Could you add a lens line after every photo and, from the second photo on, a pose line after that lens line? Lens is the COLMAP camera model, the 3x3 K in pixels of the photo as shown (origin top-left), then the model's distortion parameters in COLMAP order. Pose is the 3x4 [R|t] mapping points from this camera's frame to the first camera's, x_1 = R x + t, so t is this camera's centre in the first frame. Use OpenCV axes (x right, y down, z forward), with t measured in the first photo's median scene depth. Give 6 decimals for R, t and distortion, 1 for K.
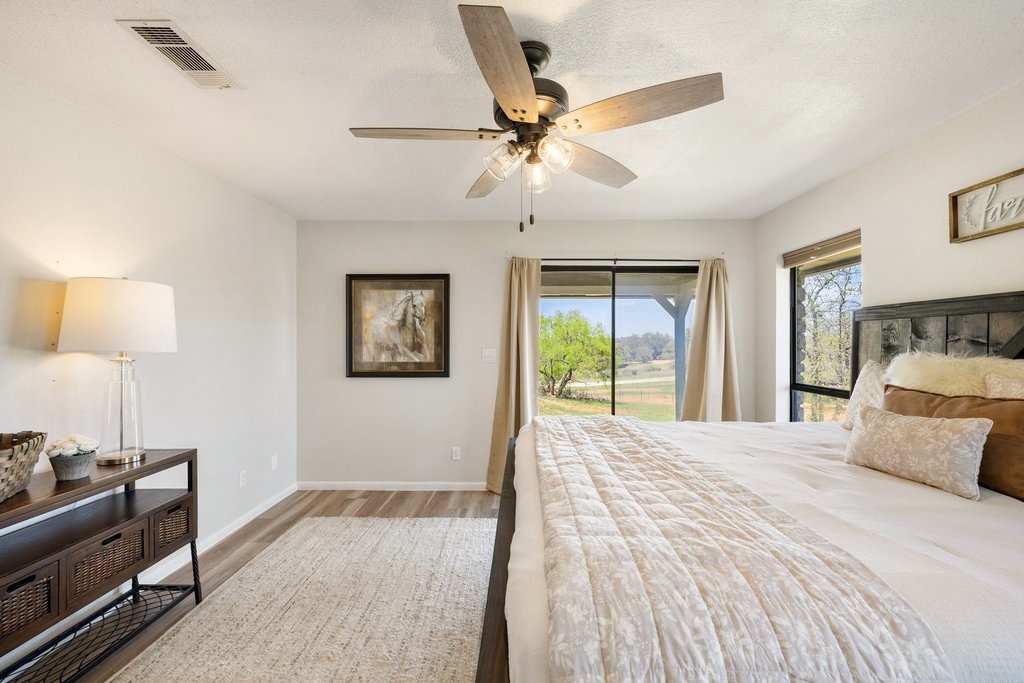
lens RADIAL K [[423.6, 0, 512.0], [0, 423.6, 341.5], [0, 0, 1]] dist [-0.003028, -0.000180]
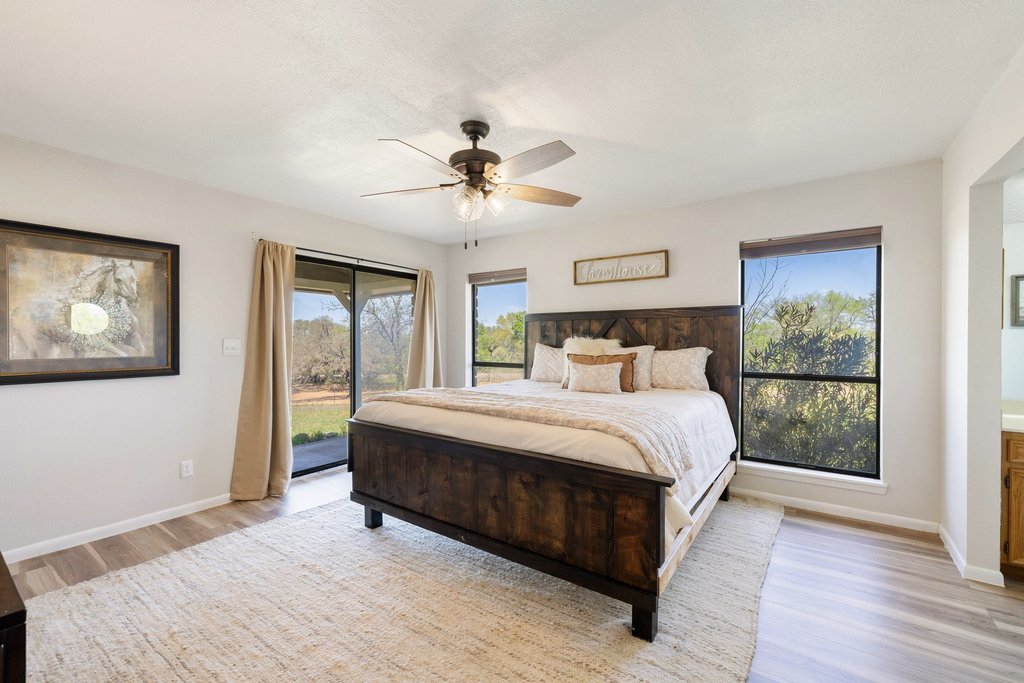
lens RADIAL K [[423.6, 0, 512.0], [0, 423.6, 341.5], [0, 0, 1]] dist [-0.003028, -0.000180]
pose [[0.575103, -0.004195, 0.818070, -0.441183], [-0.001606, 0.999979, 0.006257, 0.015549], [-0.818079, -0.004912, 0.575085, 0.029340]]
